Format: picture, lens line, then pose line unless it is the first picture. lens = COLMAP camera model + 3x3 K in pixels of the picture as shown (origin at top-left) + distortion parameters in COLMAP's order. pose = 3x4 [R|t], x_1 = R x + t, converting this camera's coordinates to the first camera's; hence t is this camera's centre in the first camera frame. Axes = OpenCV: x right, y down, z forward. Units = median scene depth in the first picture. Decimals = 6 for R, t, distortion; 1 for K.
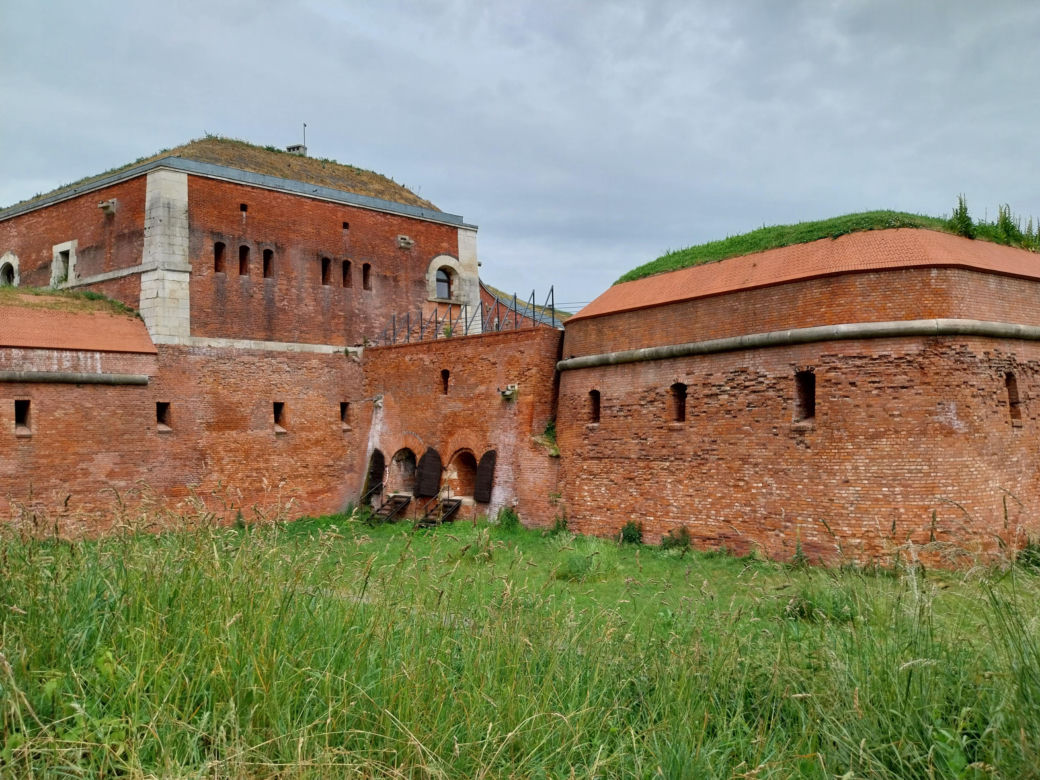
lens RADIAL K [[776.9, 0, 510.3], [0, 776.9, 395.0], [0, 0, 1]] dist [-0.000663, -0.014782]
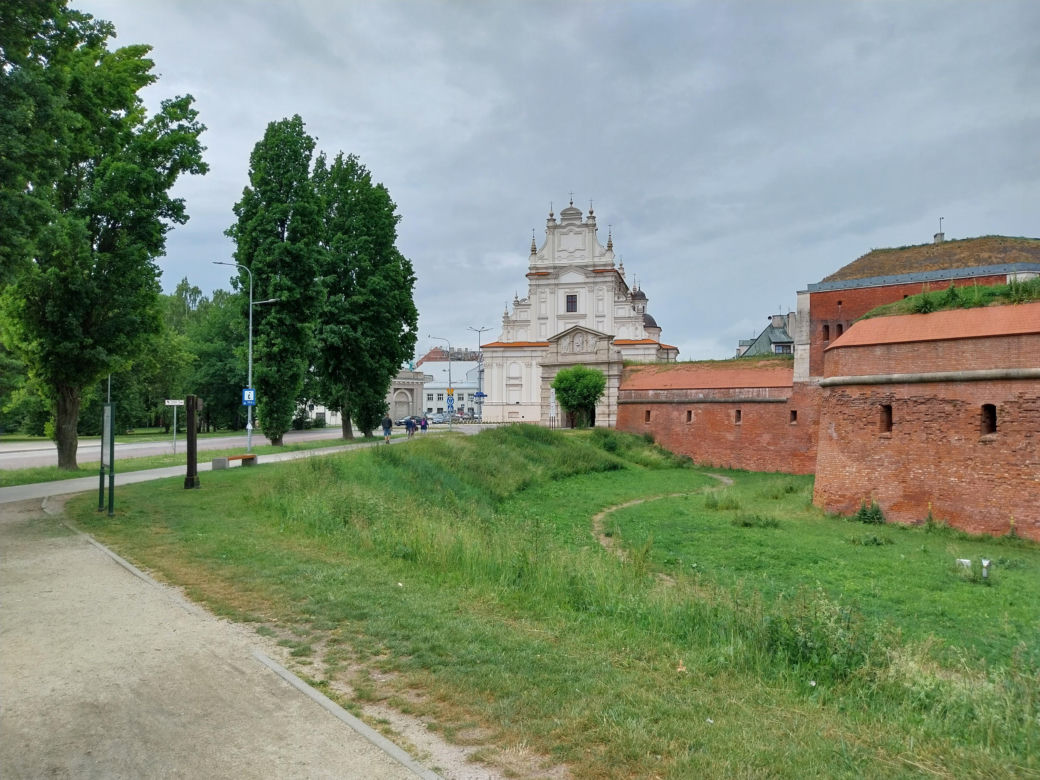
lens RADIAL K [[776.9, 0, 524.8], [0, 776.9, 389.6], [0, 0, 1]] dist [-0.000663, -0.014782]
pose [[0.134769, -0.015173, -0.990761, 1.517704], [0.032324, 0.999418, -0.010909, -0.047038], [0.990350, -0.030555, 0.135181, 0.020403]]
